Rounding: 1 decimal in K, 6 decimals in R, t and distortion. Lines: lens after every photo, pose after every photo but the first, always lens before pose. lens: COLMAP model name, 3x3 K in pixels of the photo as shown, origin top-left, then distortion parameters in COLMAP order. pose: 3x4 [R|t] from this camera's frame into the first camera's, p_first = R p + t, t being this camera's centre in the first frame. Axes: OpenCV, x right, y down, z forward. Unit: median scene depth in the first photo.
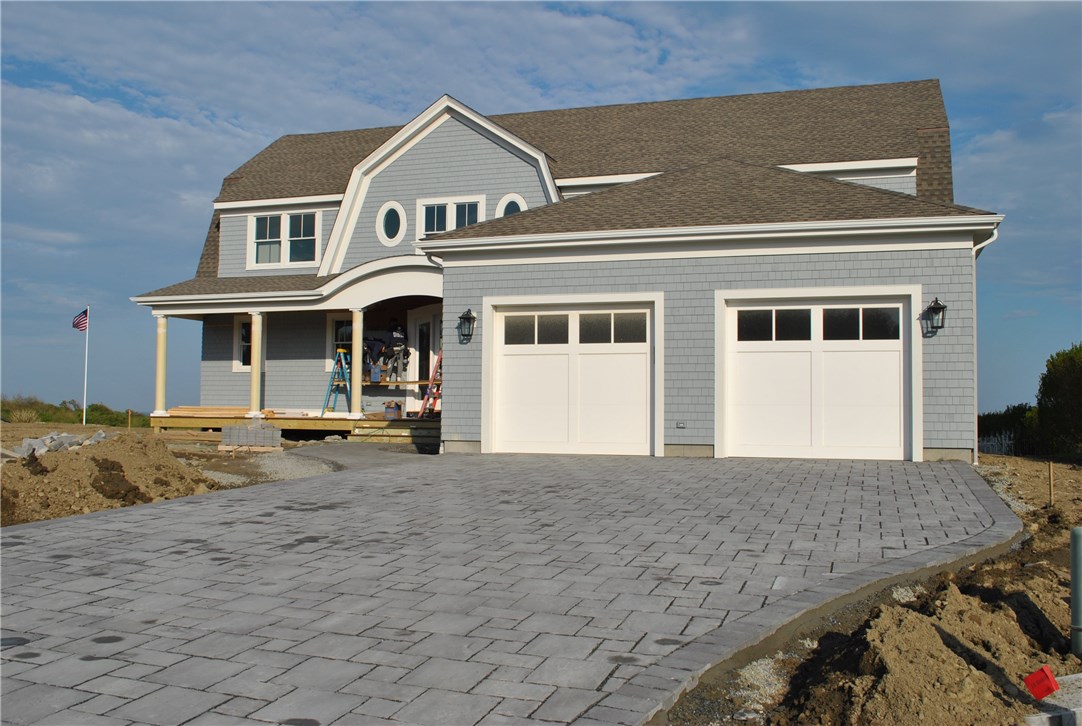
lens RADIAL K [[1025.9, 0, 541.0], [0, 1025.9, 363.0], [0, 0, 1]] dist [-0.040253, -0.000345]
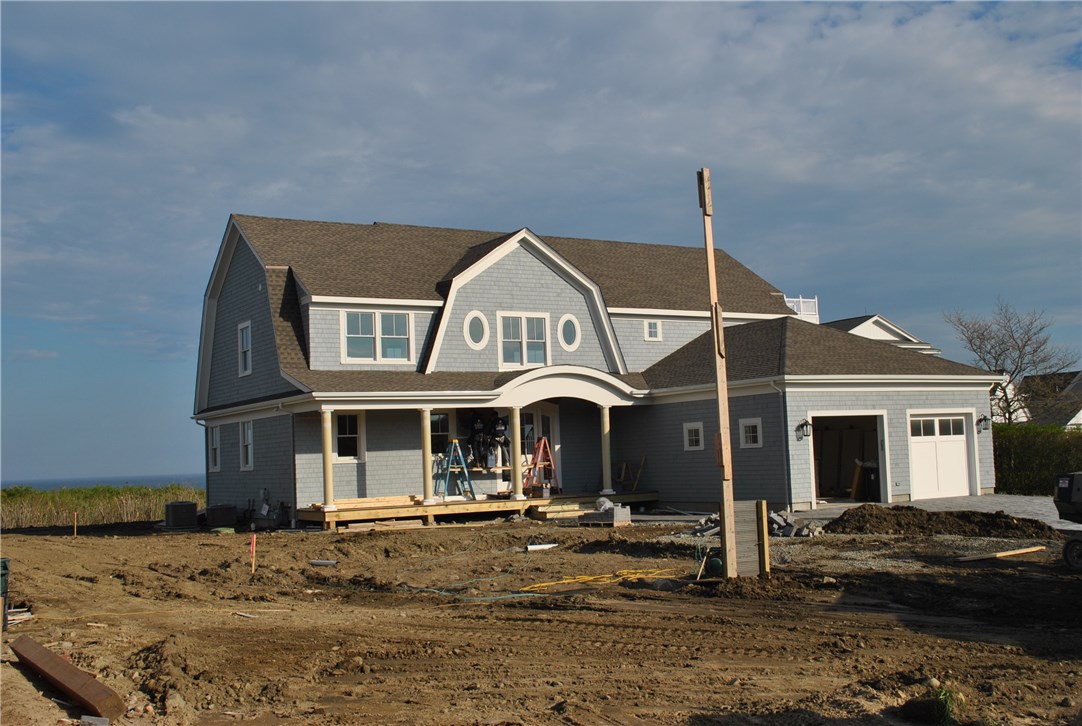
lens RADIAL K [[1189.5, 0, 541.0], [0, 1189.5, 363.0], [0, 0, 1]] dist [-0.021982, -0.010789]
pose [[0.637231, 0.025344, 0.770256, -1.165734], [0.007873, 0.999193, -0.039390, -0.046711], [-0.770633, 0.031165, 0.636517, 0.093643]]
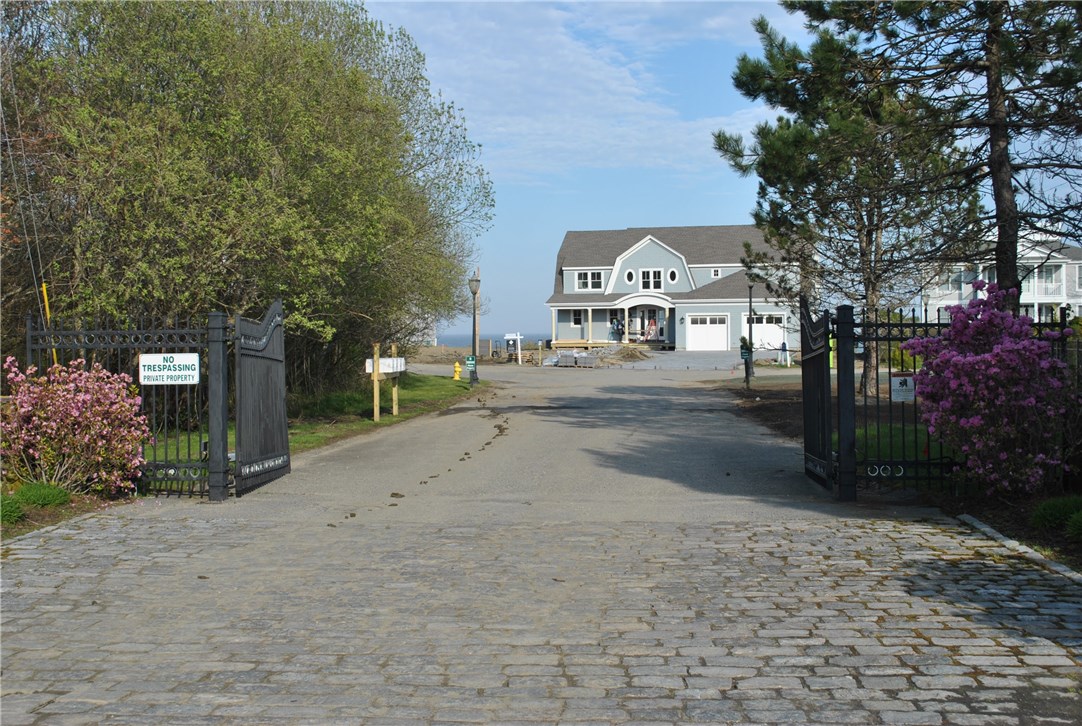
lens RADIAL K [[1341.3, 0, 541.0], [0, 1341.3, 363.0], [0, 0, 1]] dist [0.001635, 0.000487]
pose [[0.999068, -0.020961, 0.037732, -0.570213], [0.018043, 0.996938, 0.076091, -0.192427], [-0.039211, -0.075340, 0.996387, -2.951352]]
